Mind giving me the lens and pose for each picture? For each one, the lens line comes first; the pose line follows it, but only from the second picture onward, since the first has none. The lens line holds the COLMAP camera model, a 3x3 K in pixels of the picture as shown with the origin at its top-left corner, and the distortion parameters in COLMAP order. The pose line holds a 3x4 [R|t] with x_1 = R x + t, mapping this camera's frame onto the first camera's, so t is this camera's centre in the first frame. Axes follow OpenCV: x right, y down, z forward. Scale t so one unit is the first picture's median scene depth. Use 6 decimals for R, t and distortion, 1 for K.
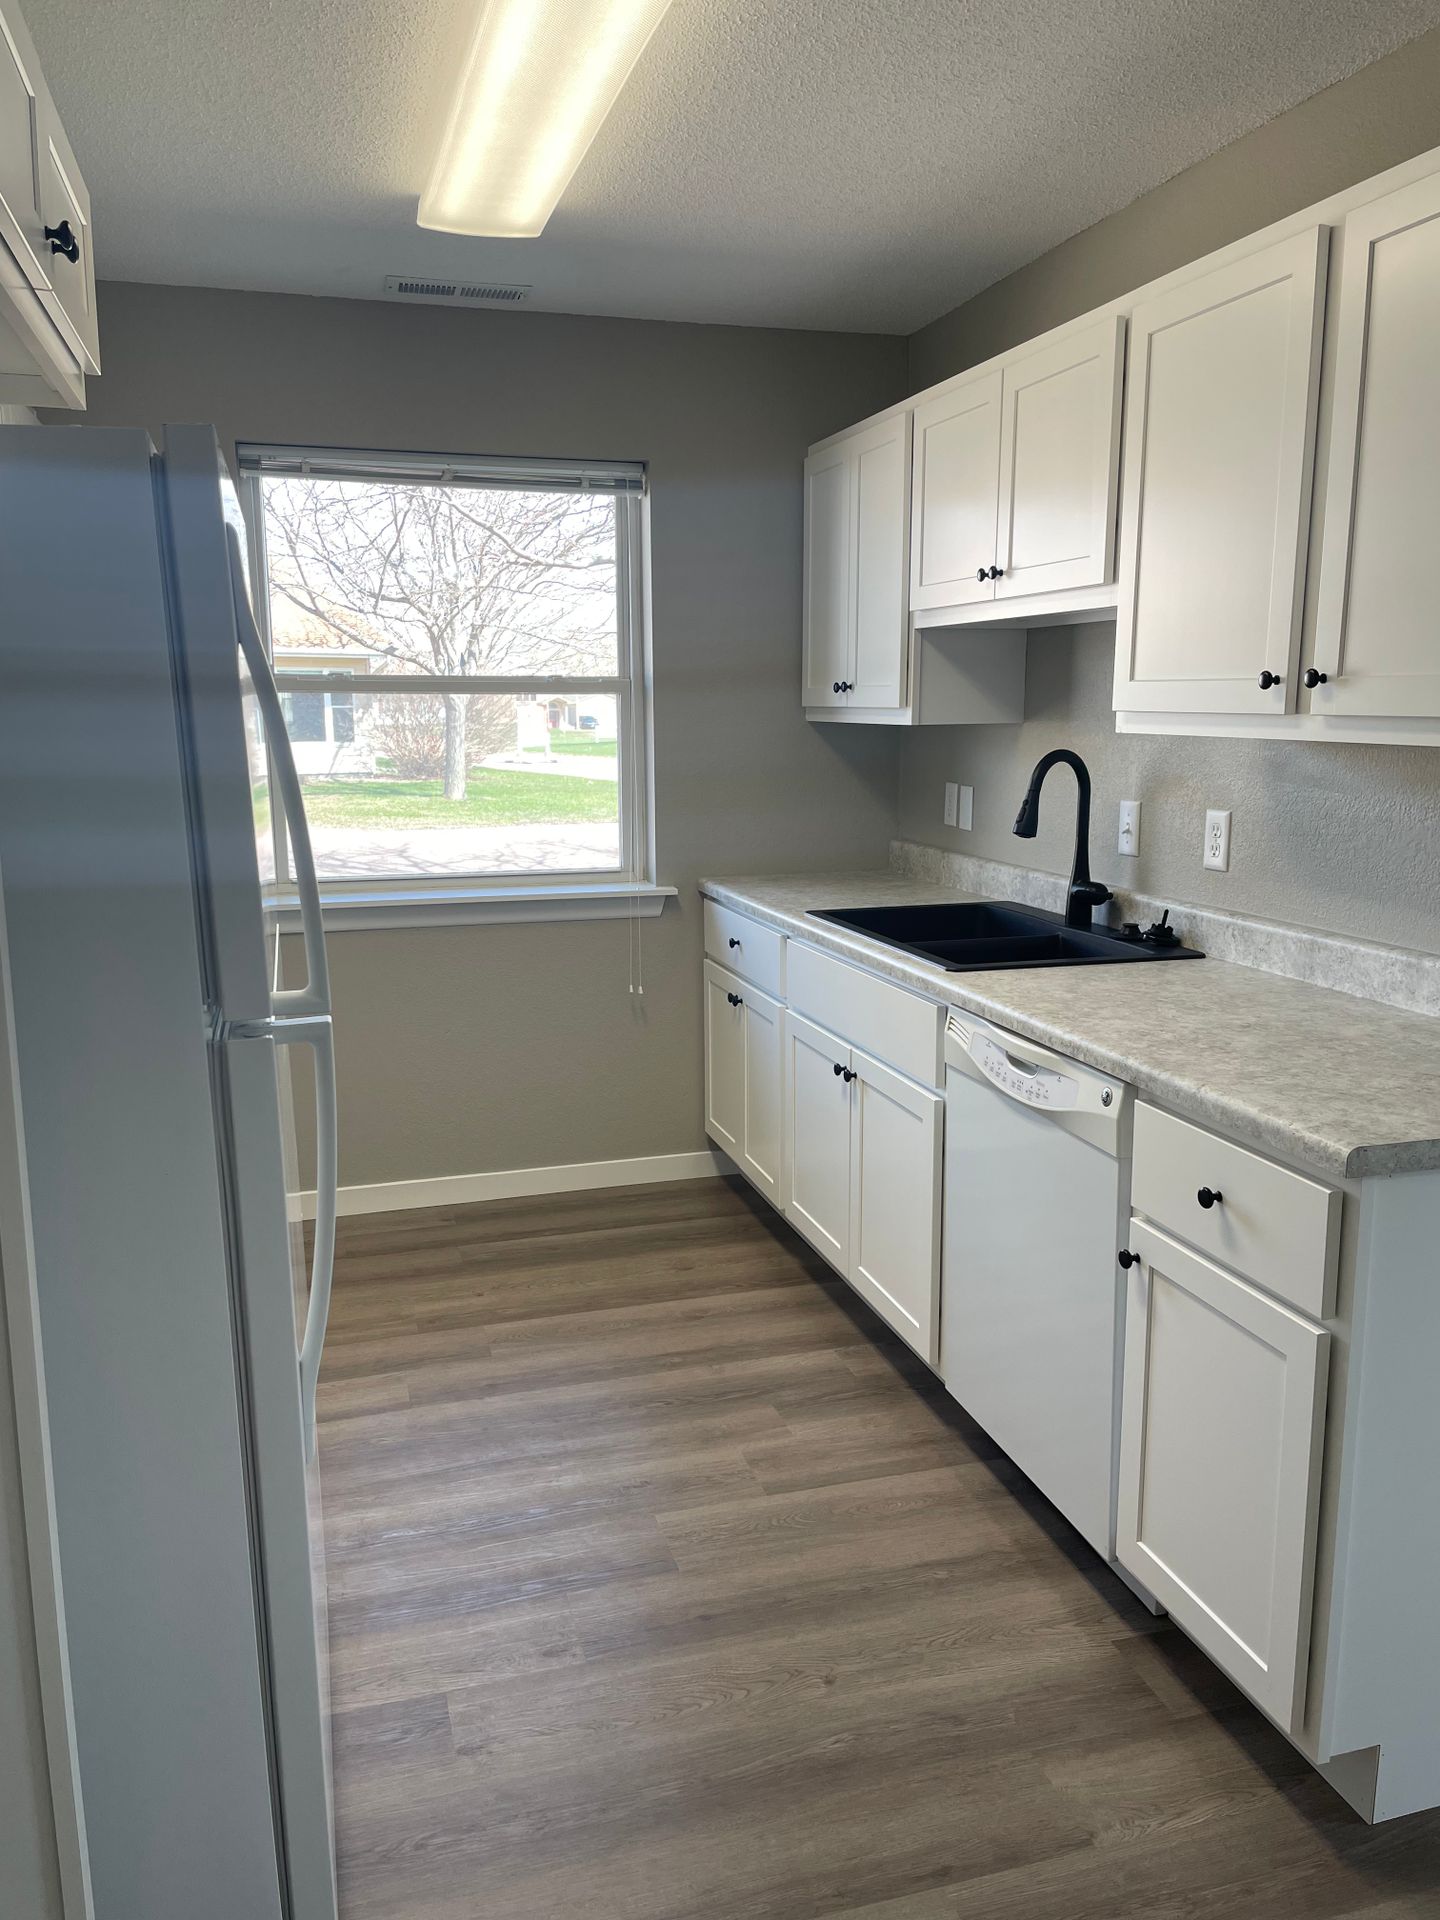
lens RADIAL K [[1464.9, 0, 713.6], [0, 1464.9, 960.8], [0, 0, 1]] dist [0.014176, -0.008932]
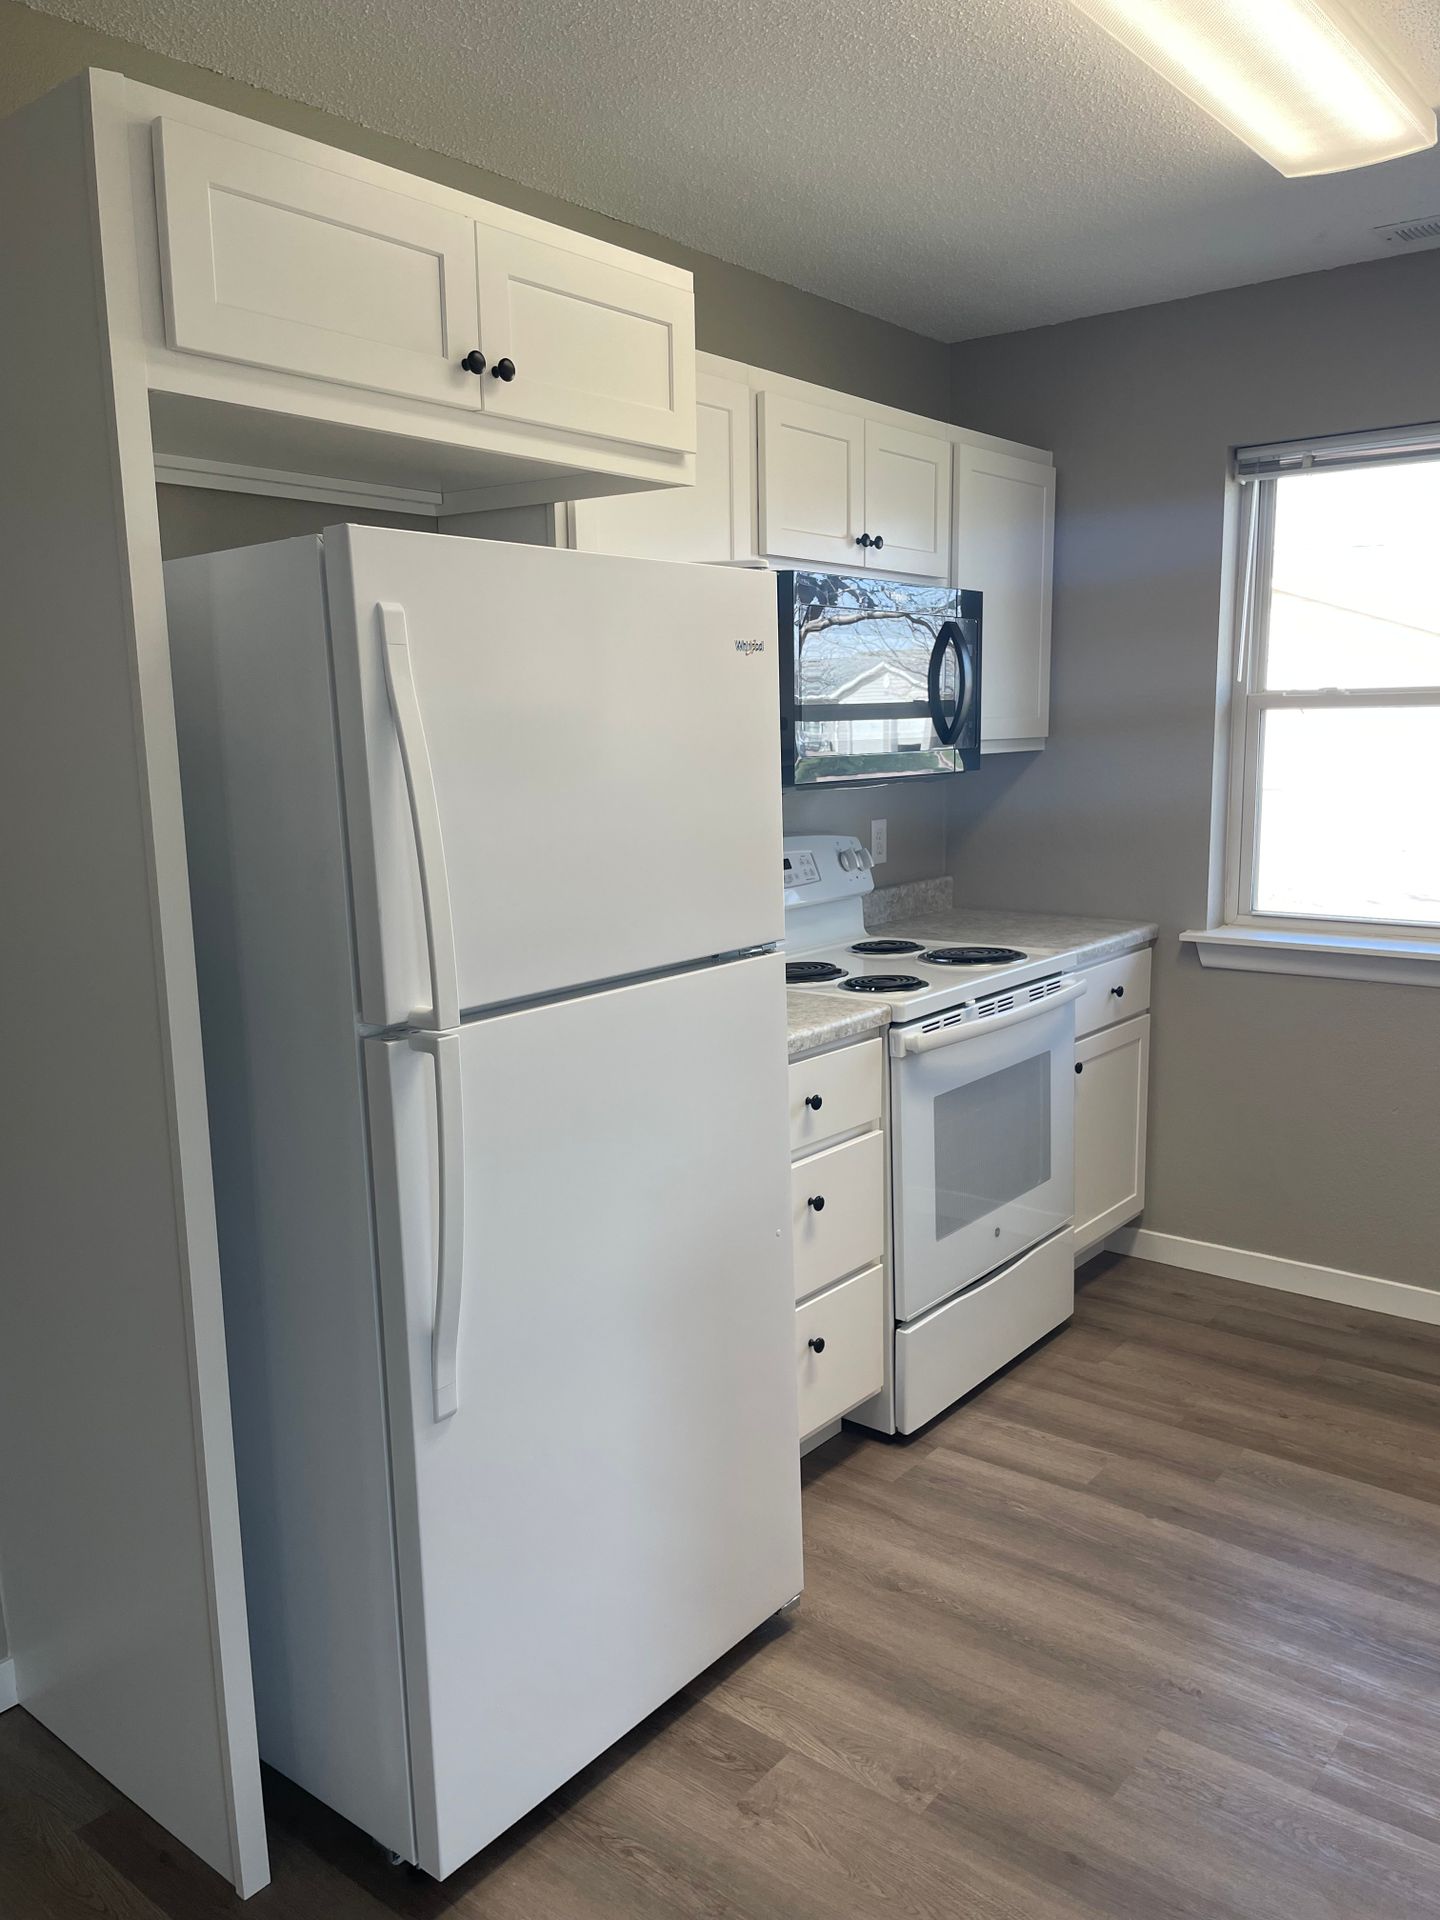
lens RADIAL K [[1464.9, 0, 715.6], [0, 1464.9, 962.7], [0, 0, 1]] dist [0.014176, -0.008932]
pose [[0.570991, 0.137218, -0.809408, 0.336494], [-0.134264, 0.988266, 0.072824, -0.056753], [0.809903, 0.067092, 0.582714, 0.230717]]
